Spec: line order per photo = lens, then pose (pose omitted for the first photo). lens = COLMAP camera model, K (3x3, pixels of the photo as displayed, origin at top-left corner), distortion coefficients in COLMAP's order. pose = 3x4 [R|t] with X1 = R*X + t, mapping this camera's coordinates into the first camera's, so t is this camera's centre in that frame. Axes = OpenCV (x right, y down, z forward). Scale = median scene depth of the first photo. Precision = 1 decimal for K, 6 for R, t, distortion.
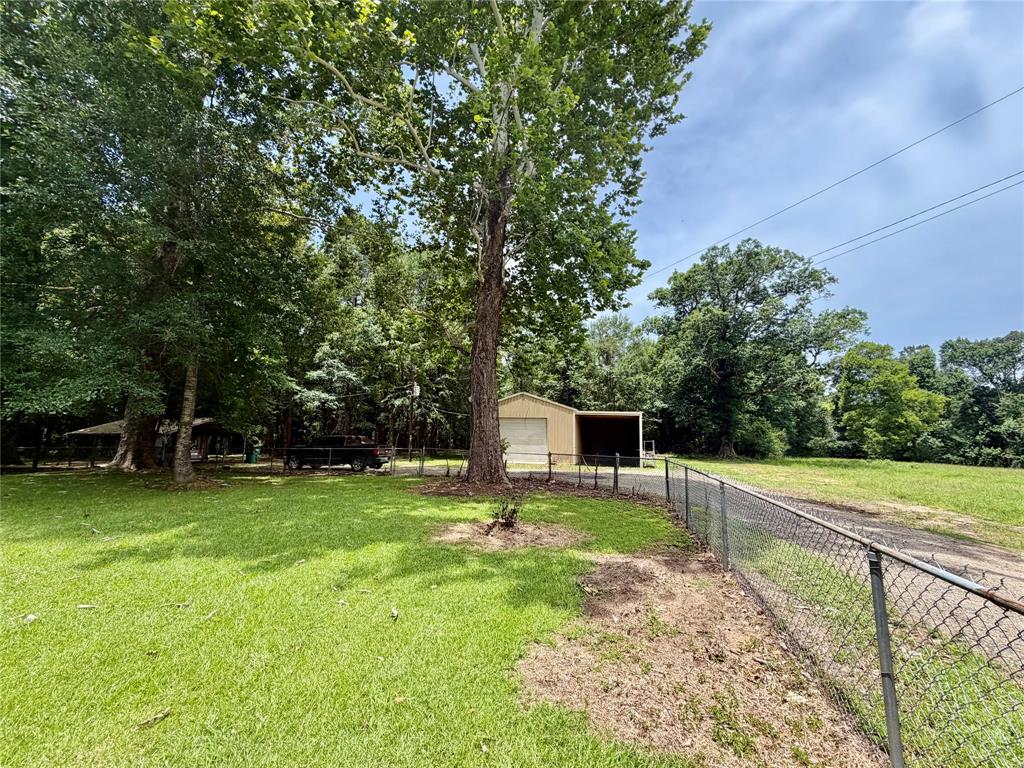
lens RADIAL K [[408.5, 0, 510.8], [0, 408.5, 386.9], [0, 0, 1]] dist [0.004053, -0.000480]
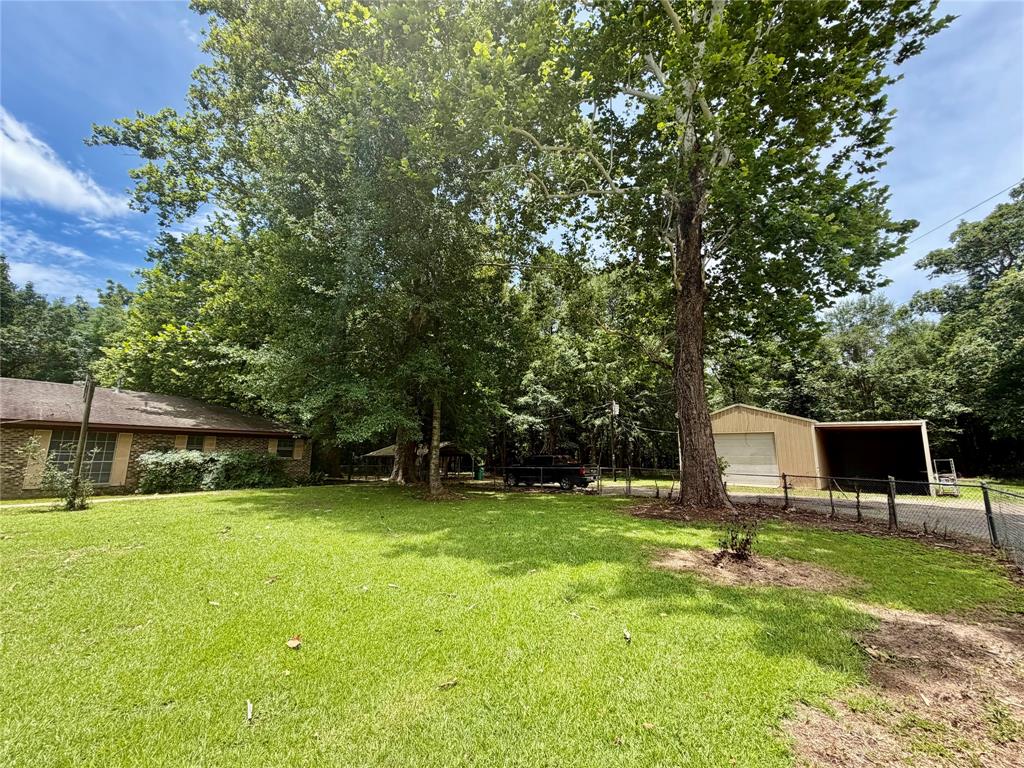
lens RADIAL K [[408.5, 0, 509.6], [0, 408.5, 387.1], [0, 0, 1]] dist [0.004053, -0.000480]
pose [[0.887074, -0.084752, -0.453780, -0.006669], [0.064014, 0.996089, -0.060899, -0.001637], [0.457167, 0.024973, 0.889030, -0.007096]]
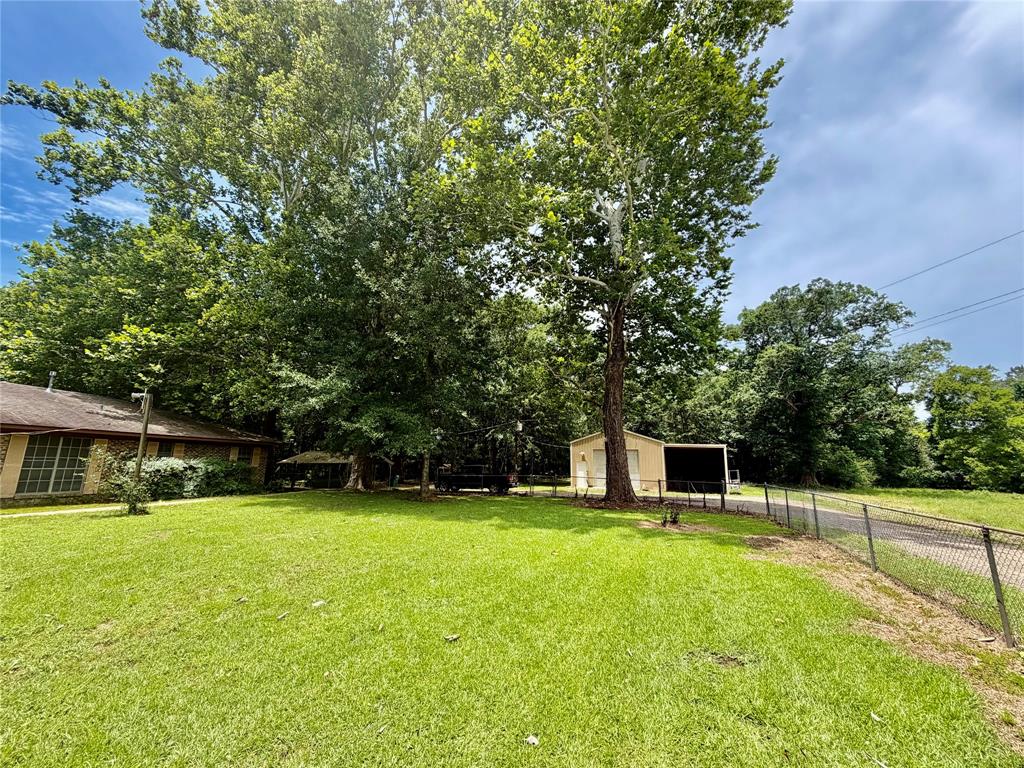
lens RADIAL K [[408.5, 0, 510.1], [0, 408.5, 386.0], [0, 0, 1]] dist [0.004053, -0.000480]
pose [[0.990910, -0.023730, -0.132418, -0.183186], [0.014580, 0.997465, -0.069649, -0.046938], [0.133735, 0.067085, 0.988744, -0.328790]]
